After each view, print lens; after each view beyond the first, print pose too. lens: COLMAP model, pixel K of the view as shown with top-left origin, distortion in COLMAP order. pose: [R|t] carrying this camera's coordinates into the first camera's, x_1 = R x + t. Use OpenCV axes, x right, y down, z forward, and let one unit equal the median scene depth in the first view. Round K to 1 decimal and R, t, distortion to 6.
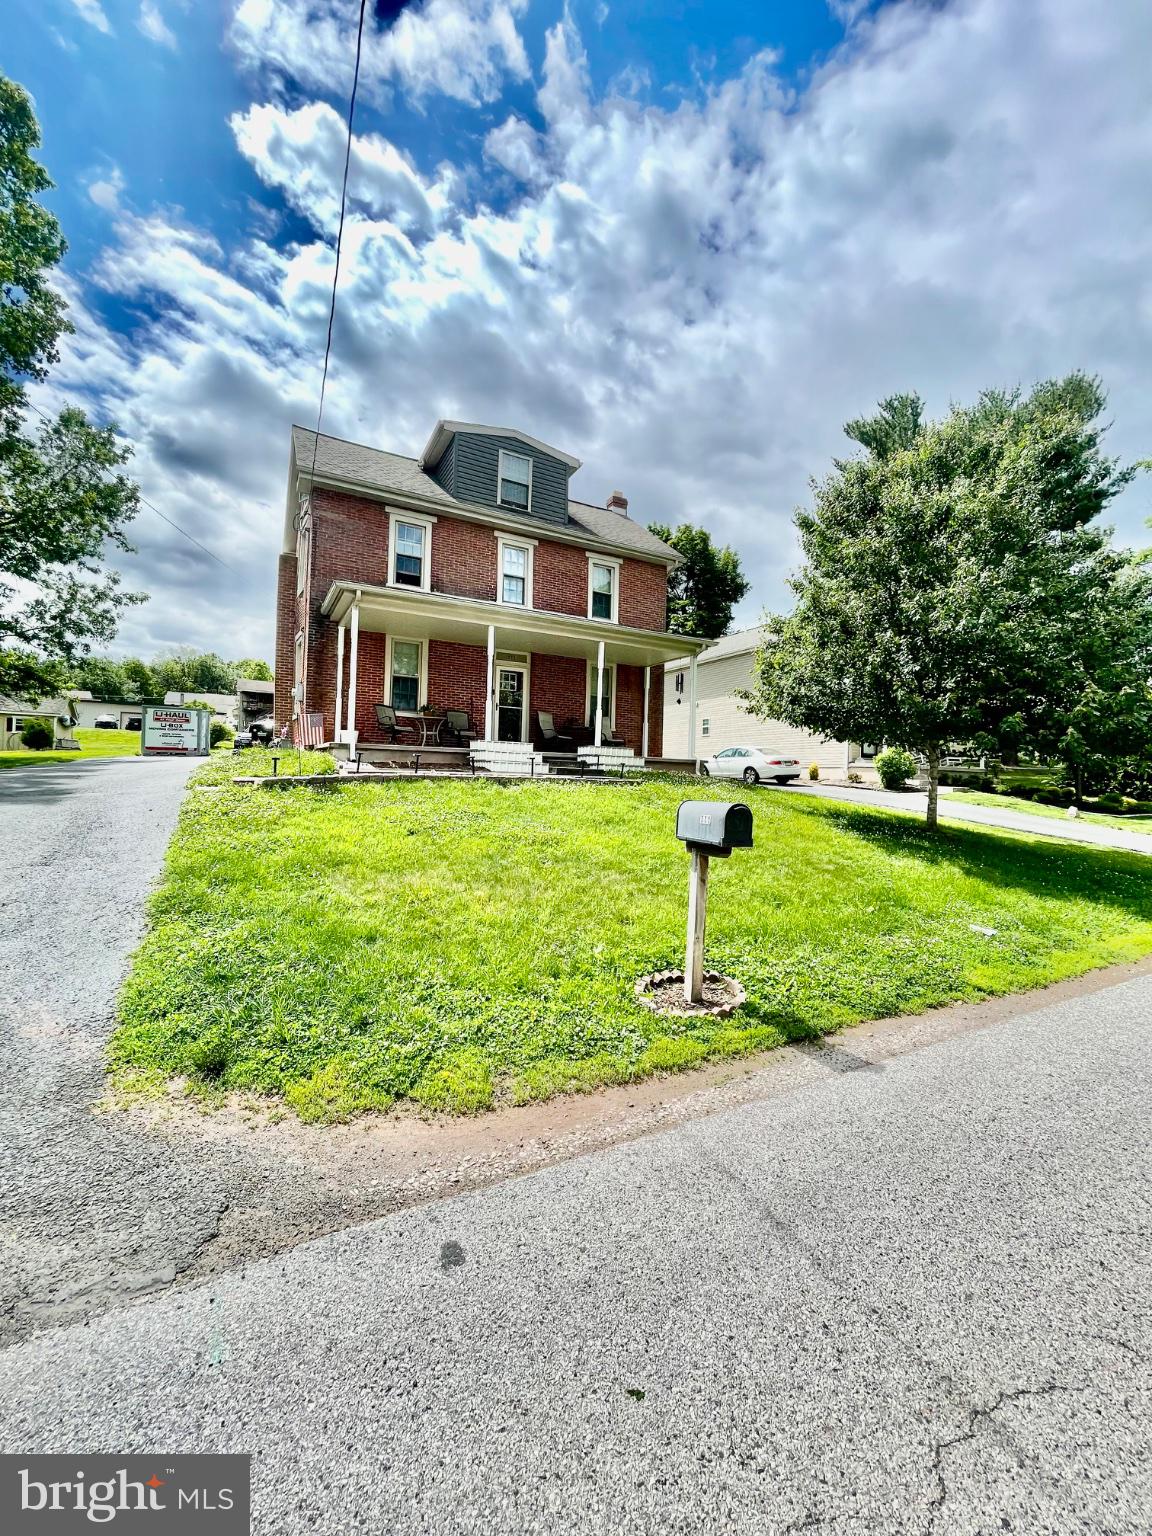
lens RADIAL K [[613.8, 0, 584.3], [0, 613.8, 790.4], [0, 0, 1]] dist [0.001399, 0.000043]
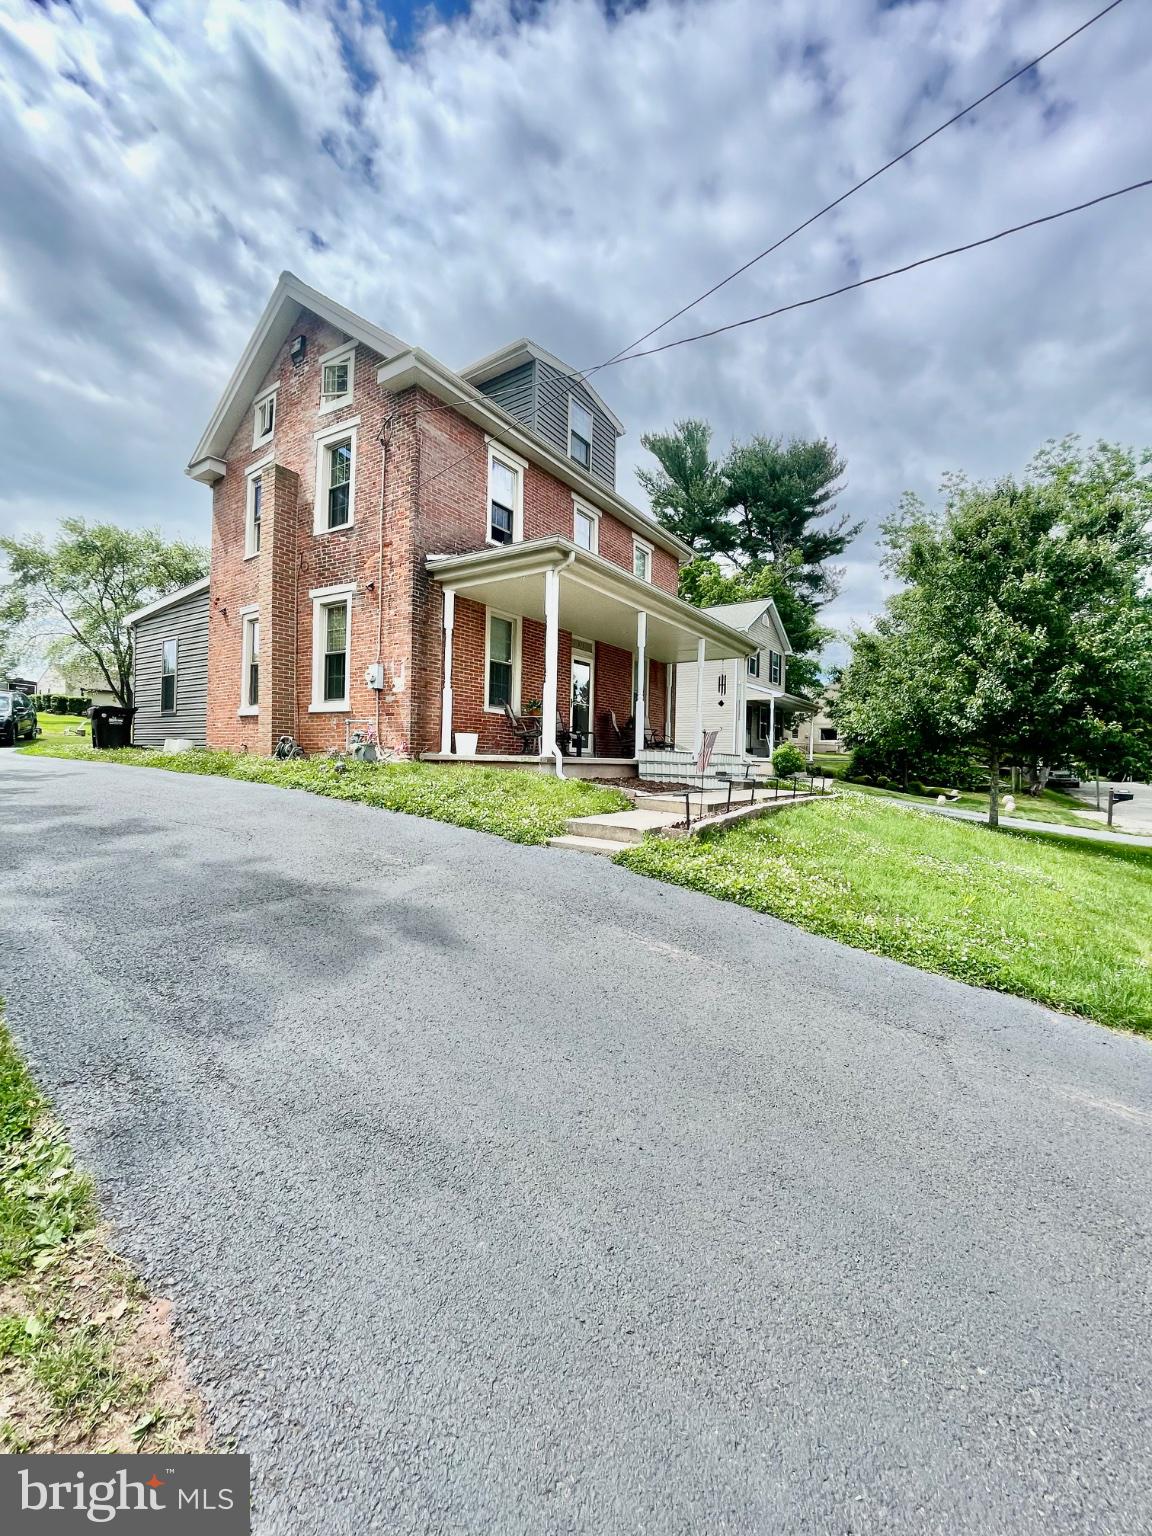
lens RADIAL K [[610.6, 0, 576.0], [0, 610.6, 768.0], [0, 0, 1]] dist [0.017549, -0.000016]
pose [[0.888738, -0.010462, 0.458295, -0.514302], [0.006607, 0.999928, 0.010012, -0.054826], [-0.458367, -0.005870, 0.888744, 0.250703]]
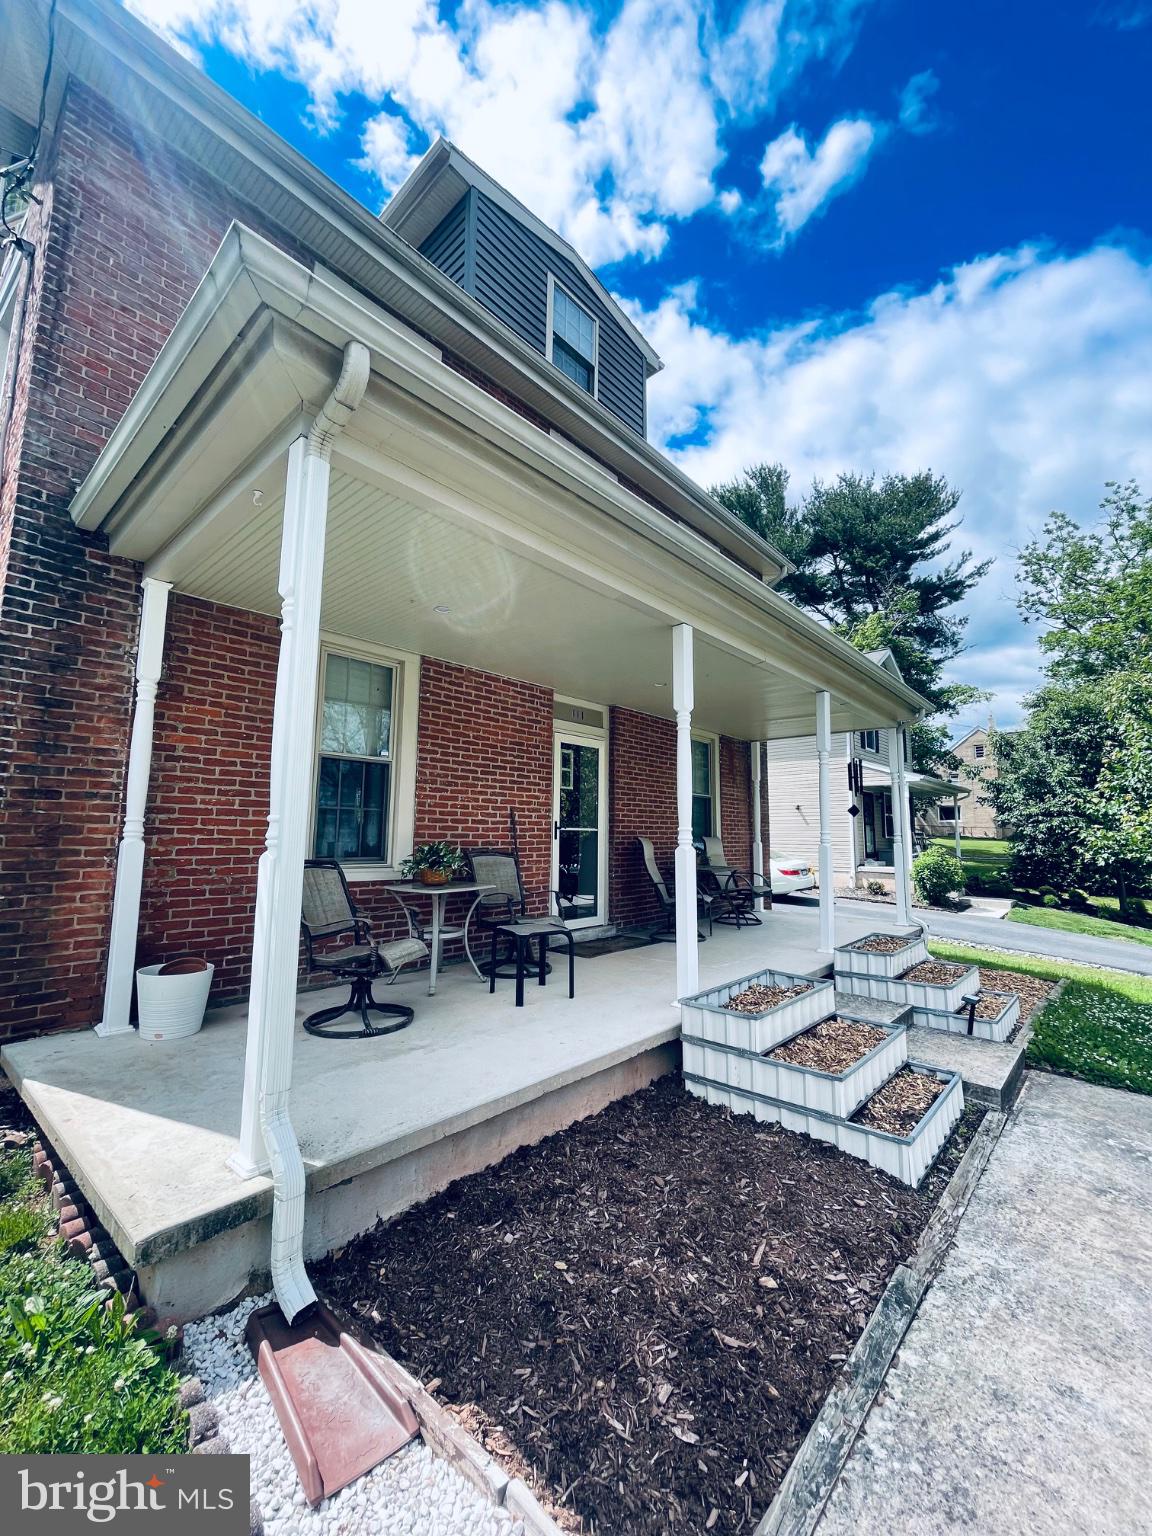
lens RADIAL K [[621.1, 0, 574.6], [0, 621.1, 762.4], [0, 0, 1]] dist [-0.001831, -0.000110]
pose [[0.941027, 0.027070, 0.337248, -0.268518], [0.015980, 0.992125, -0.124224, -0.128240], [-0.337955, 0.122288, 0.933184, 0.593709]]
